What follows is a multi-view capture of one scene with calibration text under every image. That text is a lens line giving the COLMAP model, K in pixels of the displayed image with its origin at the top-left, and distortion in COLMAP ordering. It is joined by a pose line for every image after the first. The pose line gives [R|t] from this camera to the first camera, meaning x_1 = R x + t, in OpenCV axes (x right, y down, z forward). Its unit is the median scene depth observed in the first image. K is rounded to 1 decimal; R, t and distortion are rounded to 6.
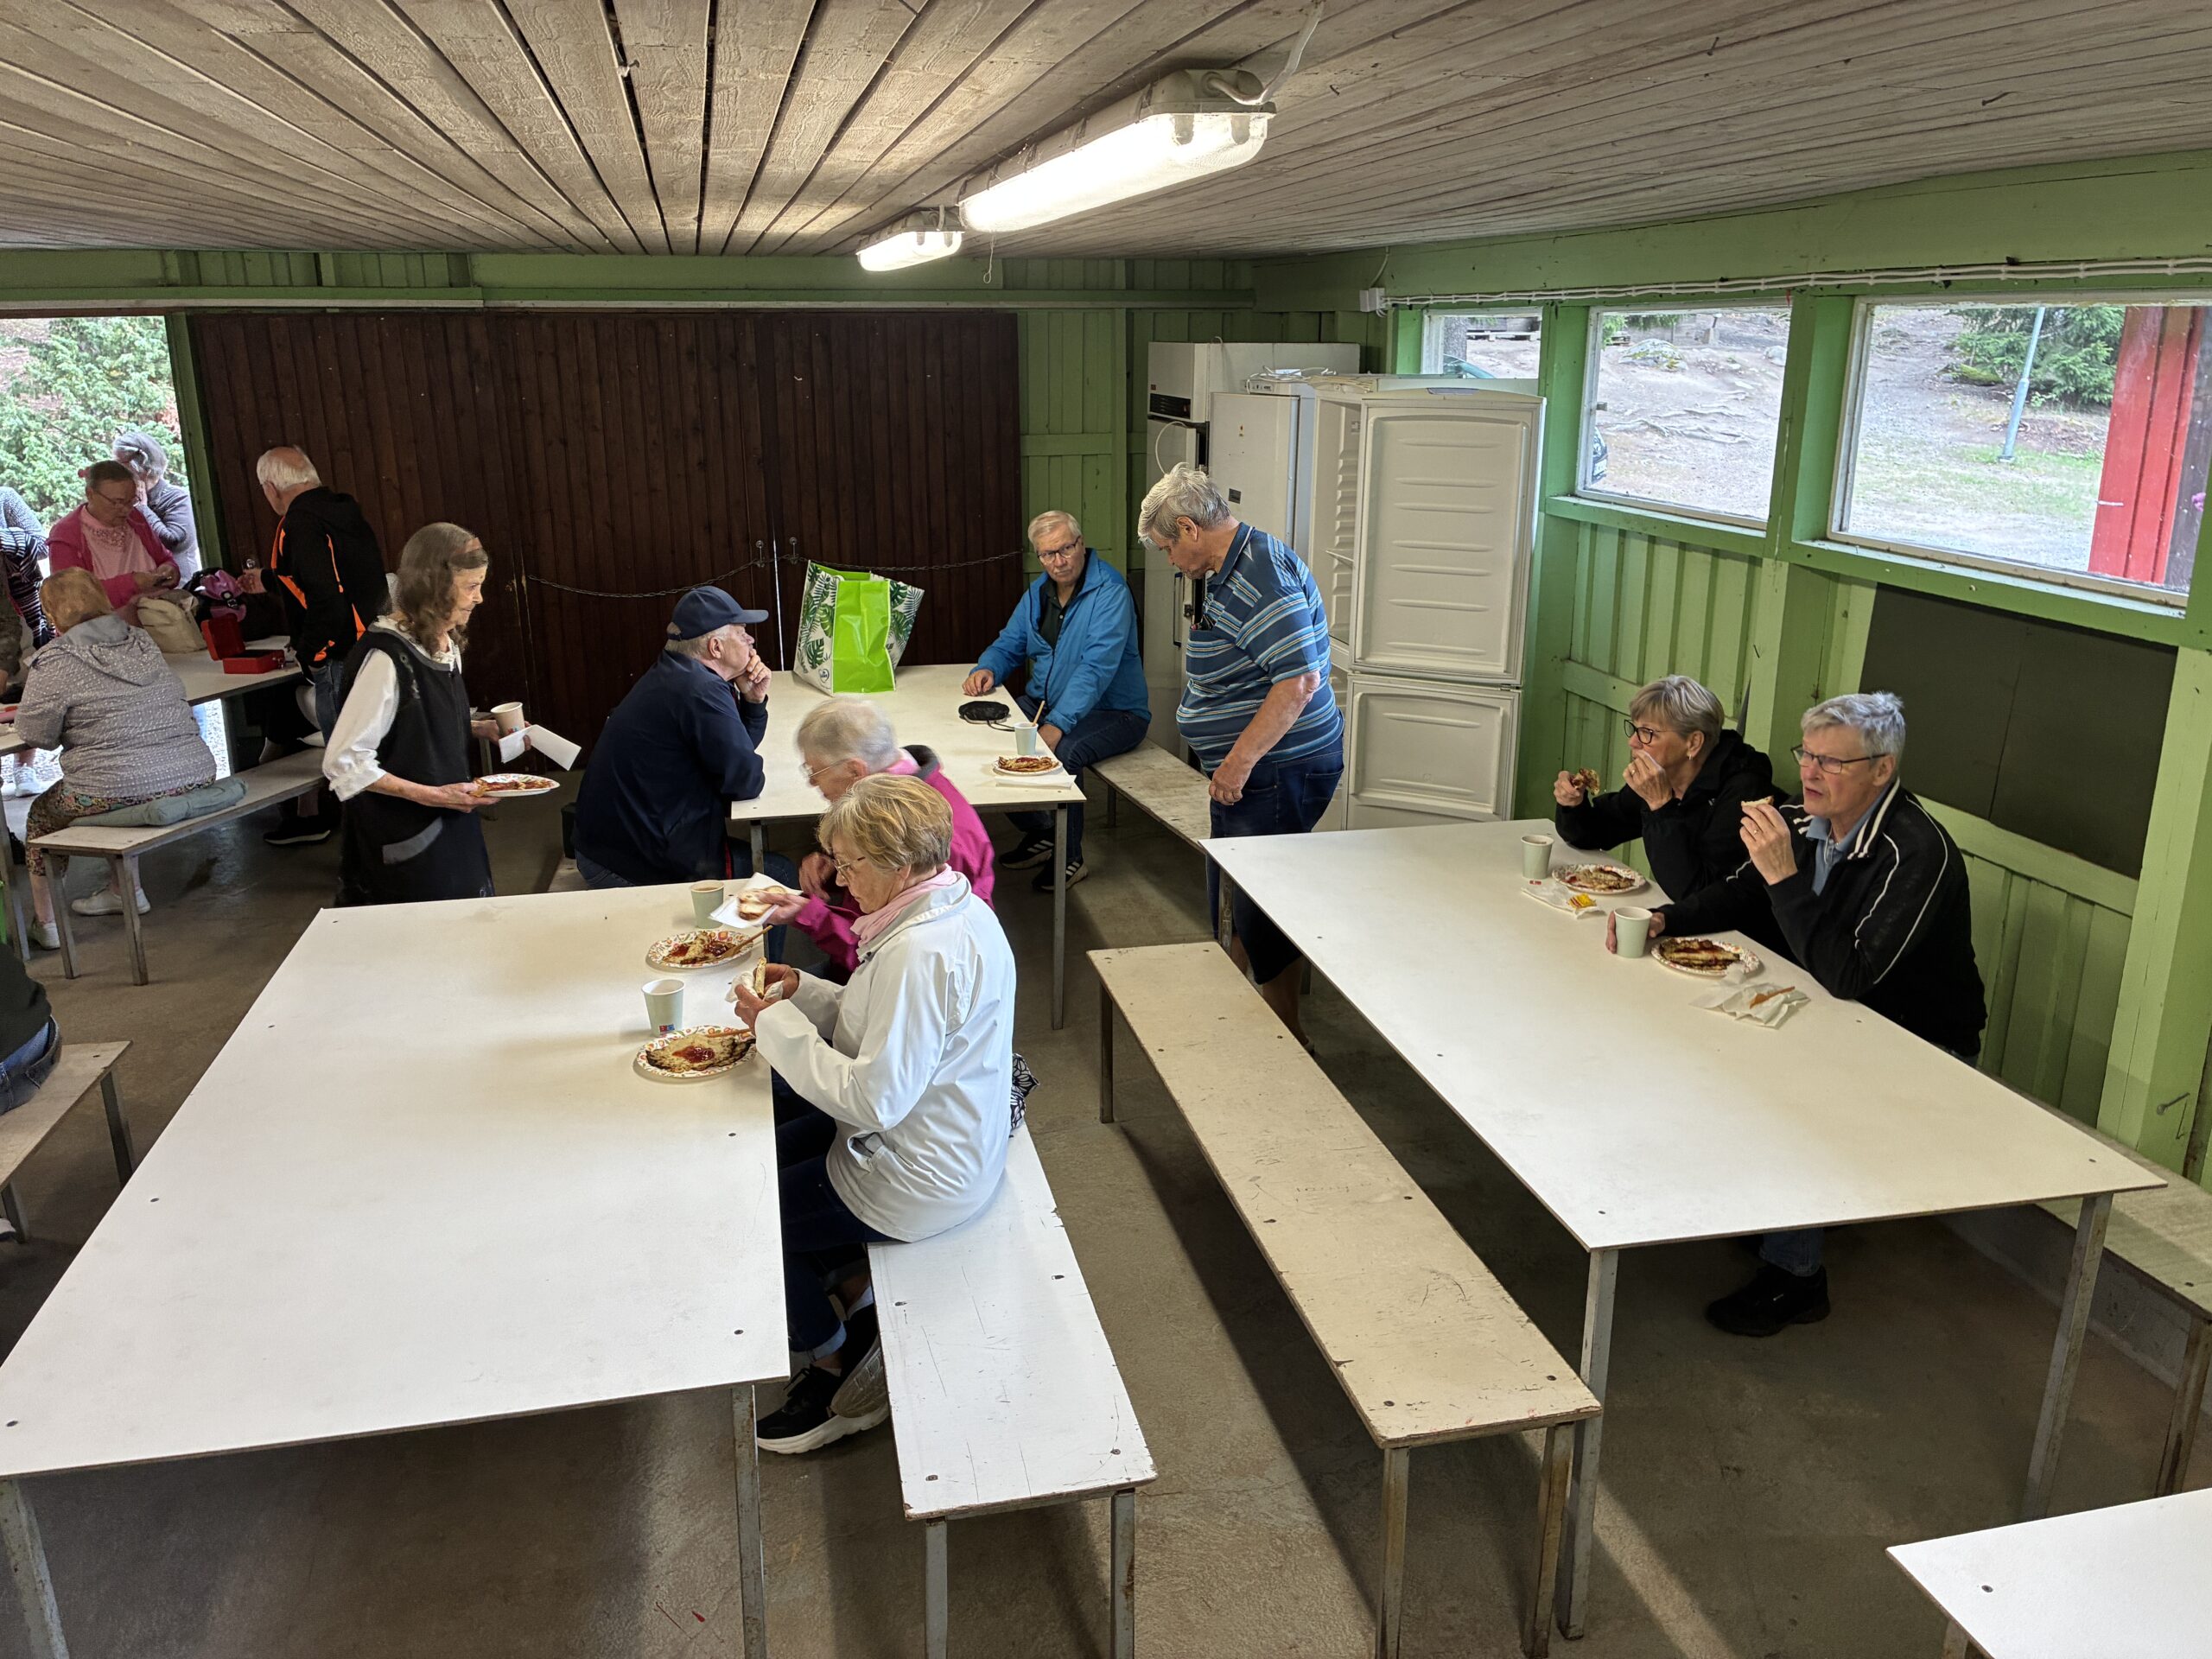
lens RADIAL K [[1667.9, 0, 1130.5], [0, 1667.9, 817.5], [0, 0, 1]] dist [0.045520, -0.068829]
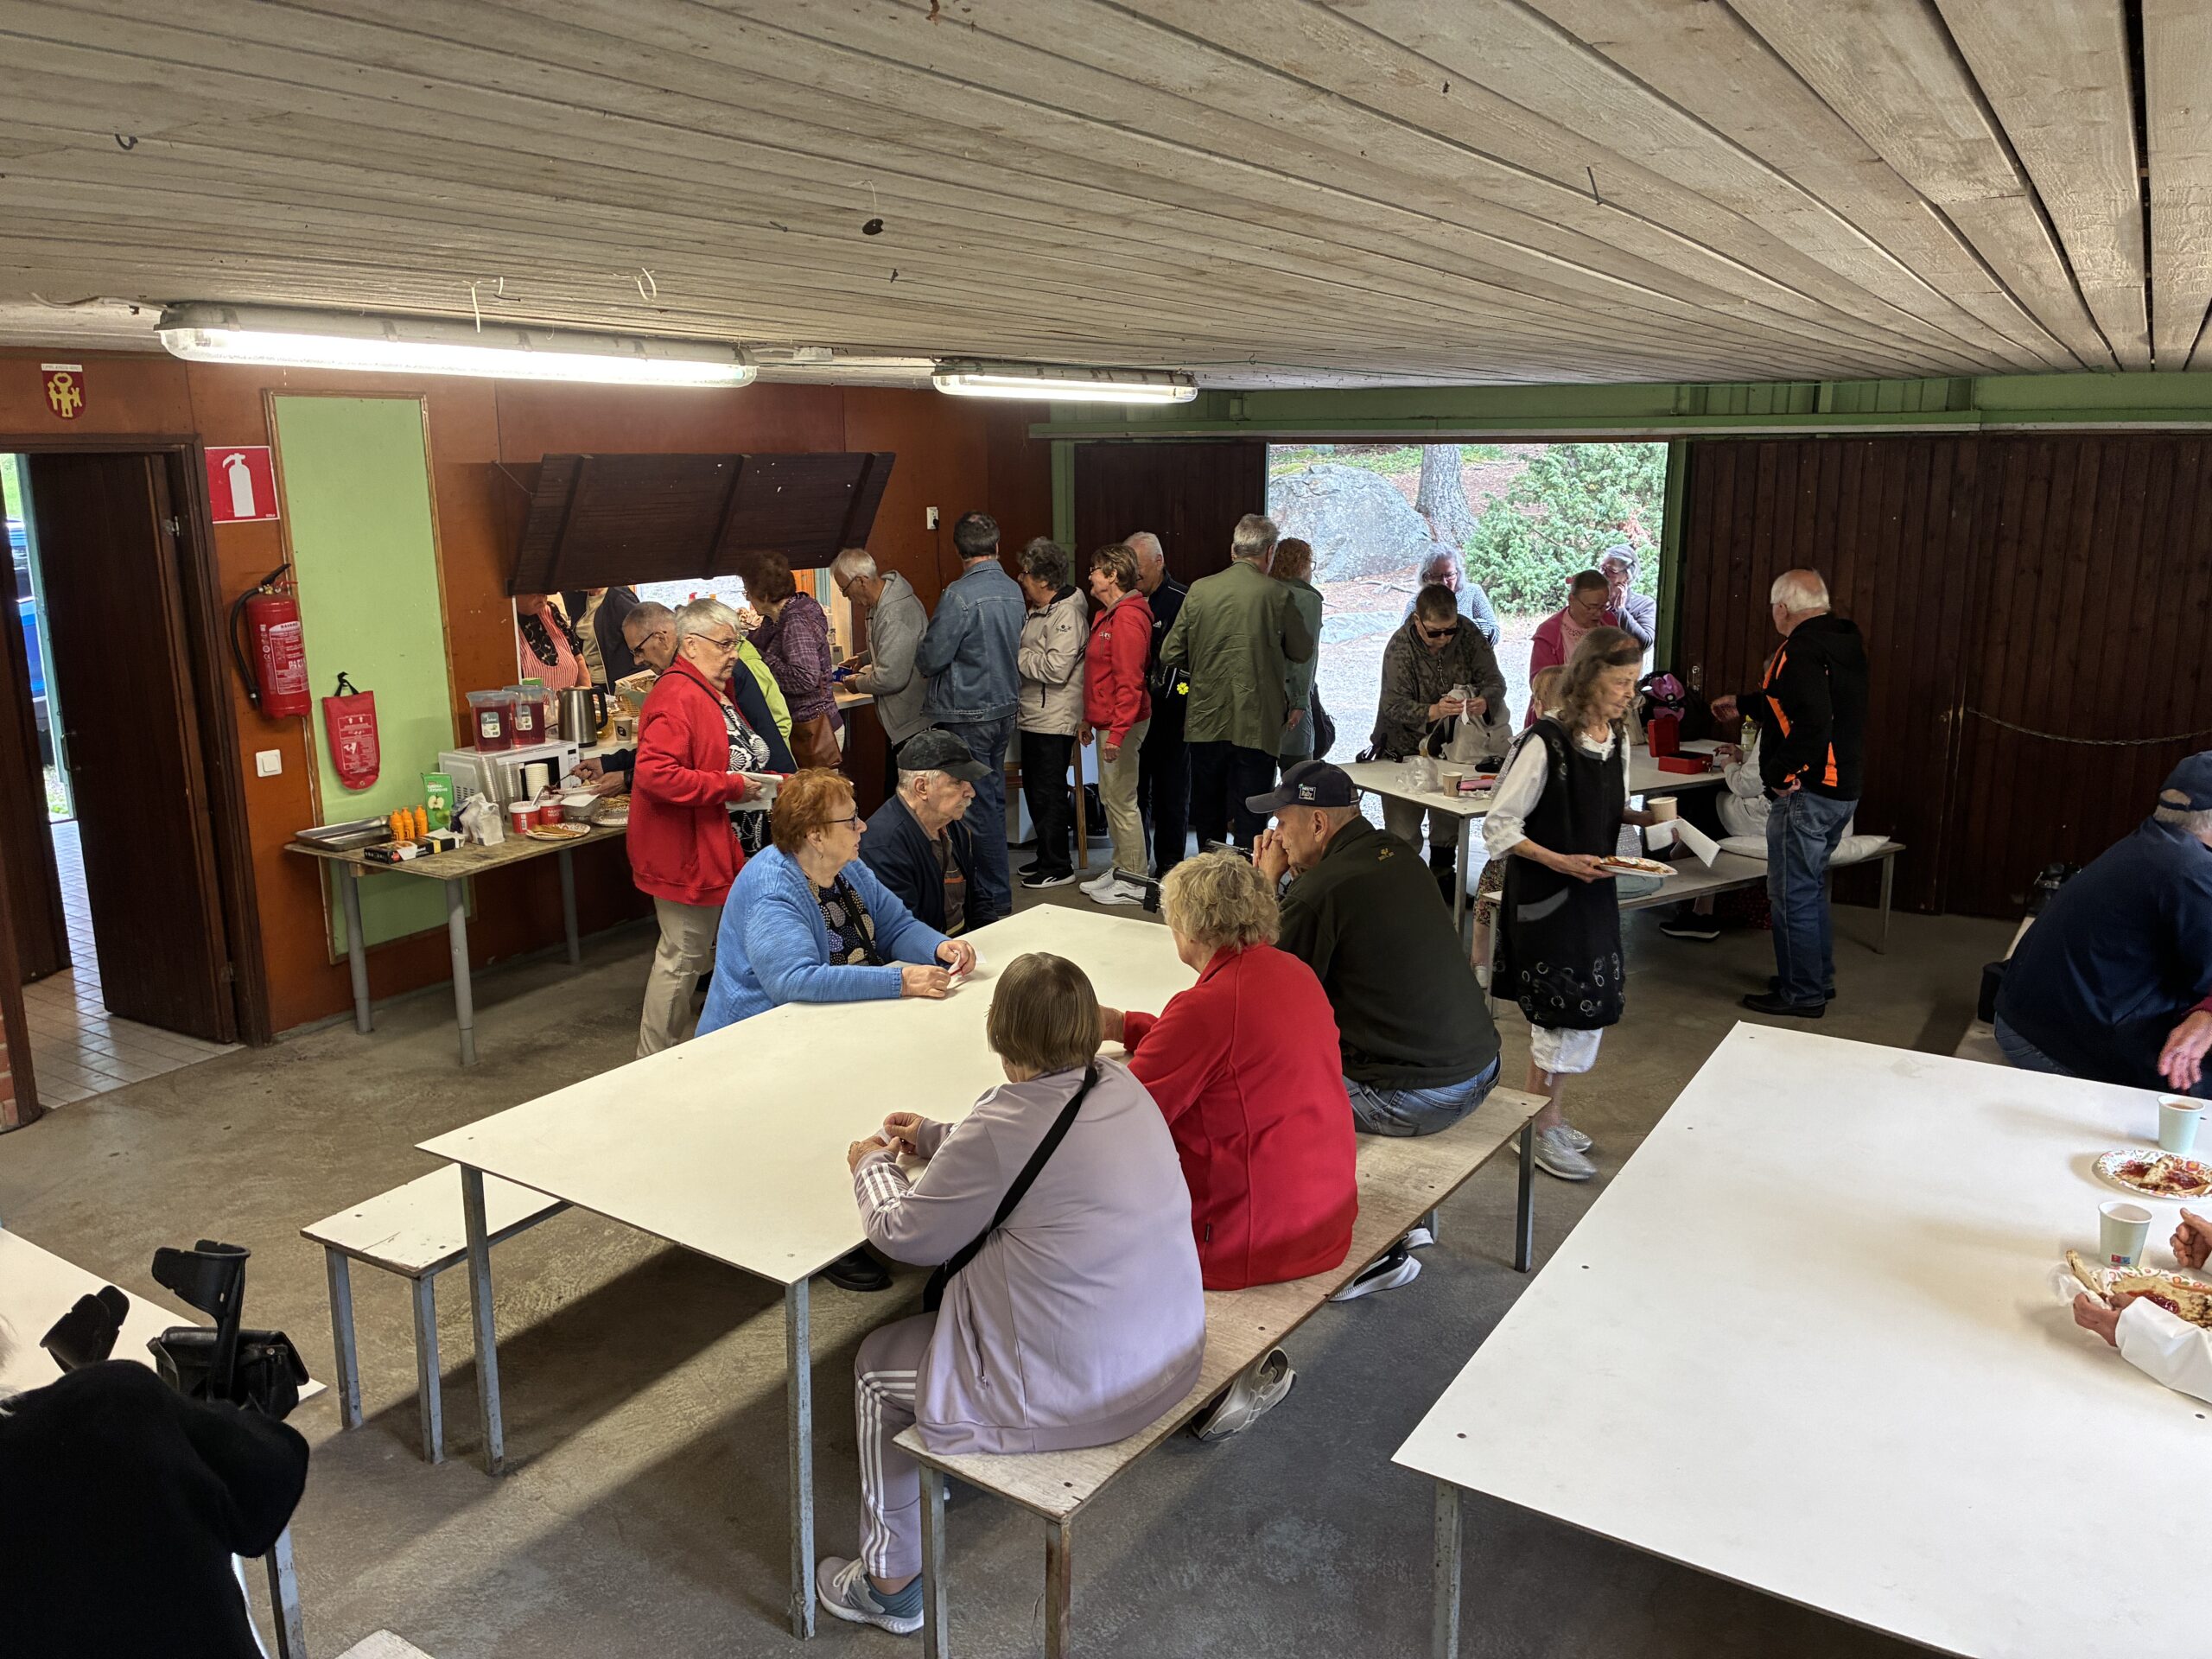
lens RADIAL K [[1667.9, 0, 1103.3], [0, 1667.9, 803.0], [0, 0, 1]] dist [0.045520, -0.068829]
pose [[0.701979, 0.147397, -0.696778, -0.034569], [-0.195679, 0.980614, 0.010301, -0.005848], [0.684788, 0.129114, 0.717213, -0.008987]]
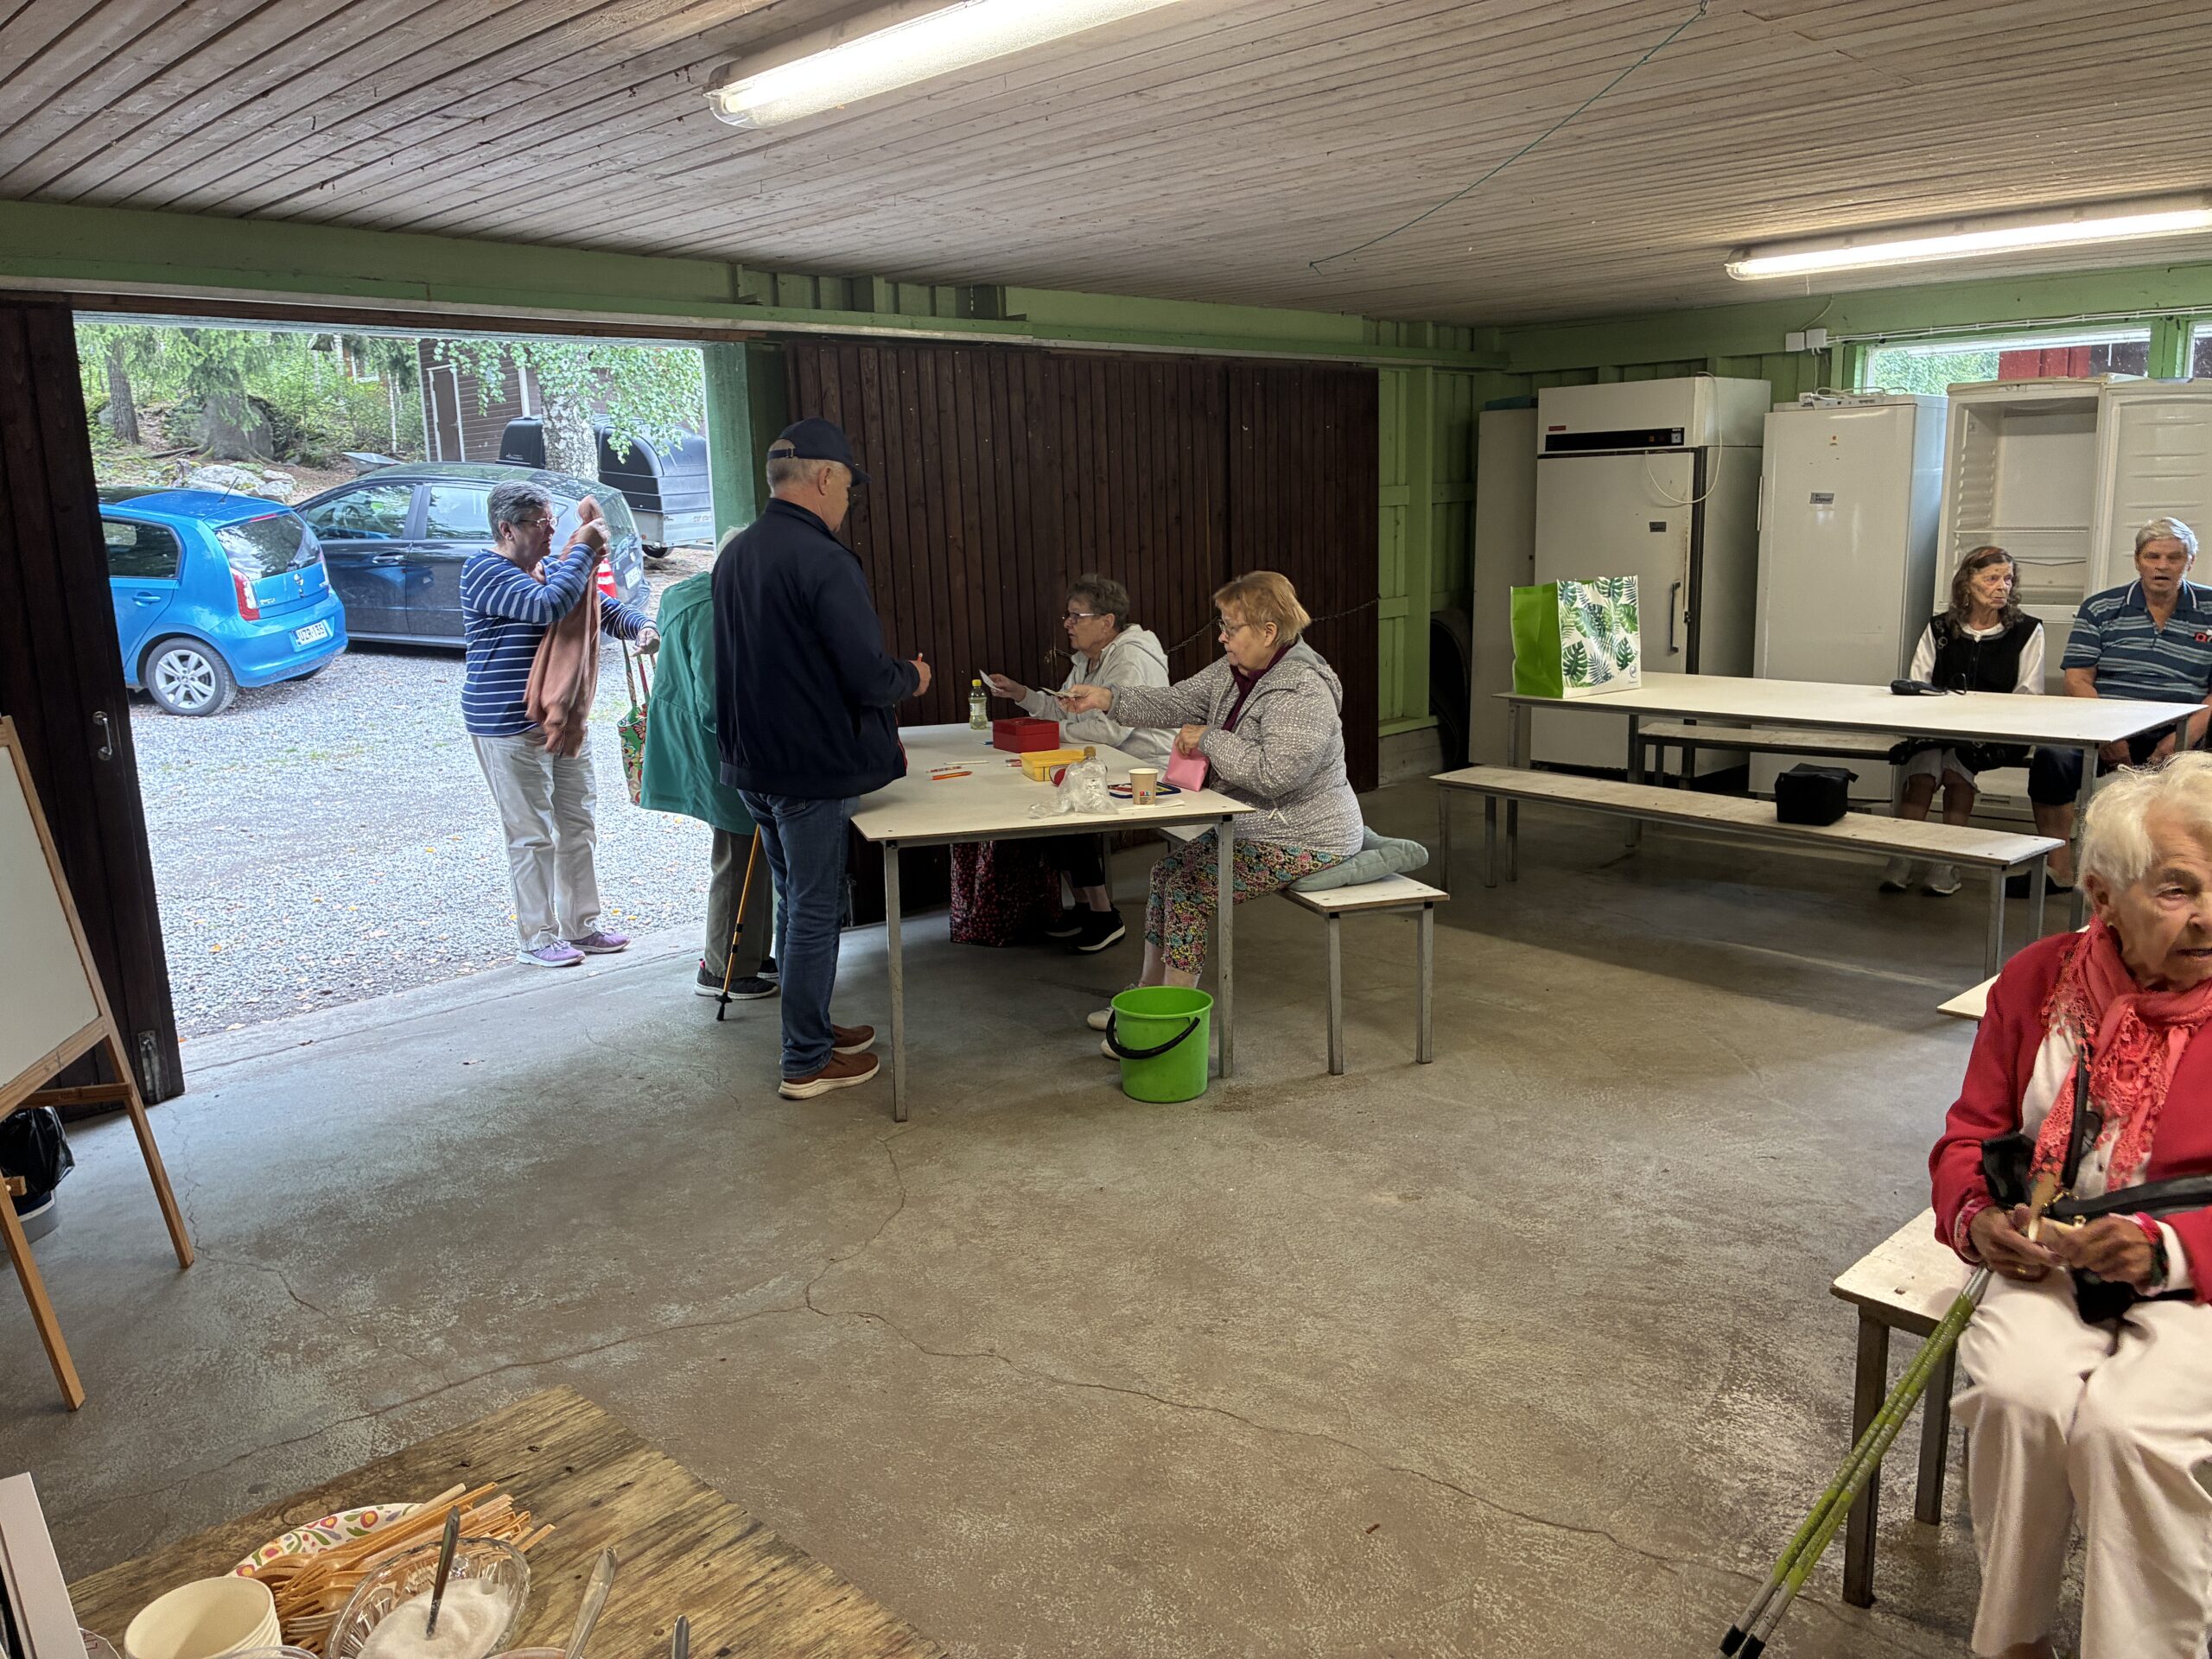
lens RADIAL K [[1667.9, 0, 1112.0], [0, 1667.9, 829.0], [0, 0, 1]] dist [0.045520, -0.068829]
pose [[0.855730, -0.125752, 0.501909, -0.827645], [0.173554, 0.983581, -0.049467, 0.000454], [-0.487448, 0.129439, 0.863505, 0.246163]]
